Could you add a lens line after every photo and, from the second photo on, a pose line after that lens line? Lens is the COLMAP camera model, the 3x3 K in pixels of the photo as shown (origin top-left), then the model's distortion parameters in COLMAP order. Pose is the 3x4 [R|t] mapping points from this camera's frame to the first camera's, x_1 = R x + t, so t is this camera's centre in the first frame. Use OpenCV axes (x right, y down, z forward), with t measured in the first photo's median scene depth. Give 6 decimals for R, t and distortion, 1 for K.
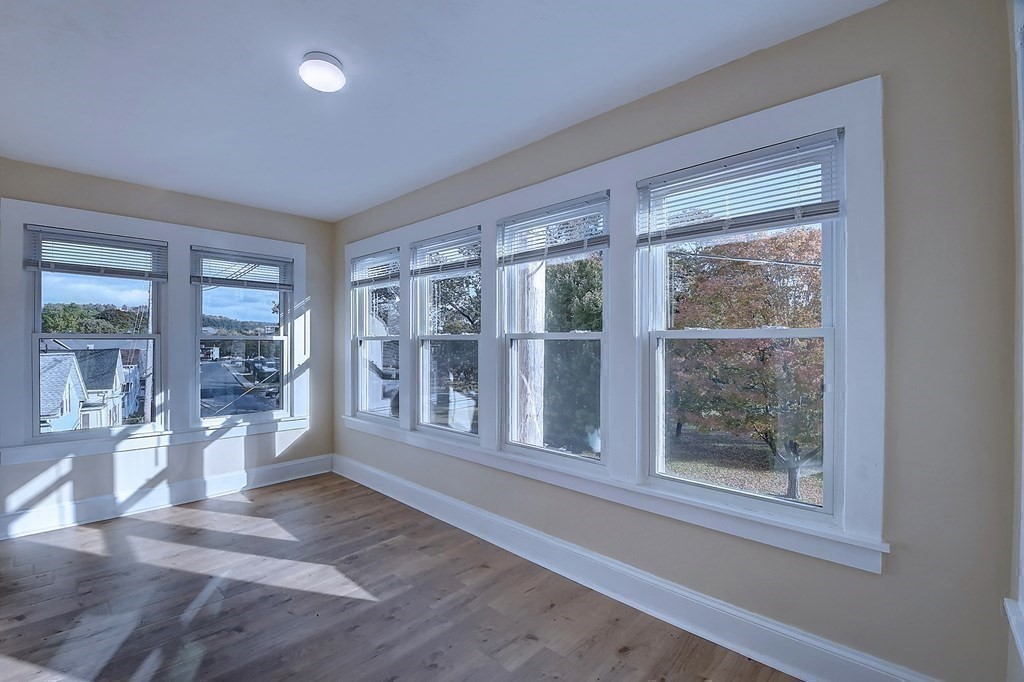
lens RADIAL K [[449.6, 0, 503.8], [0, 449.6, 343.2], [0, 0, 1]] dist [0.027041, -0.024116]
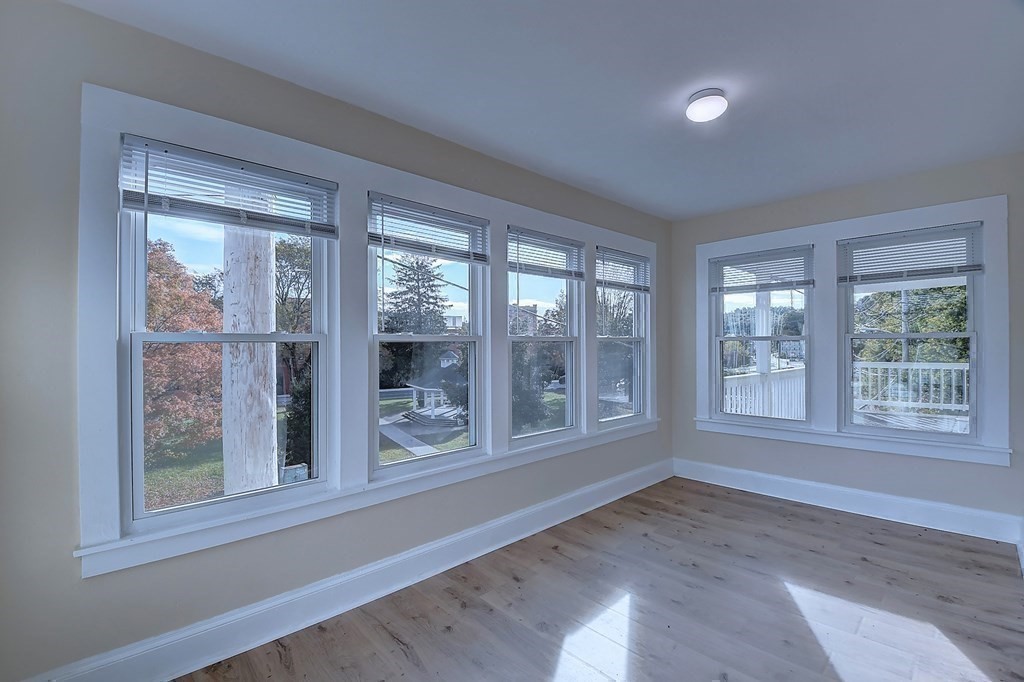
lens RADIAL K [[449.6, 0, 503.8], [0, 449.6, 343.2], [0, 0, 1]] dist [0.027041, -0.024116]
pose [[0.060933, -0.013080, 0.998056, -0.984409], [0.000136, 0.999914, 0.013096, -0.017432], [-0.998142, -0.000663, 0.060930, 0.909999]]
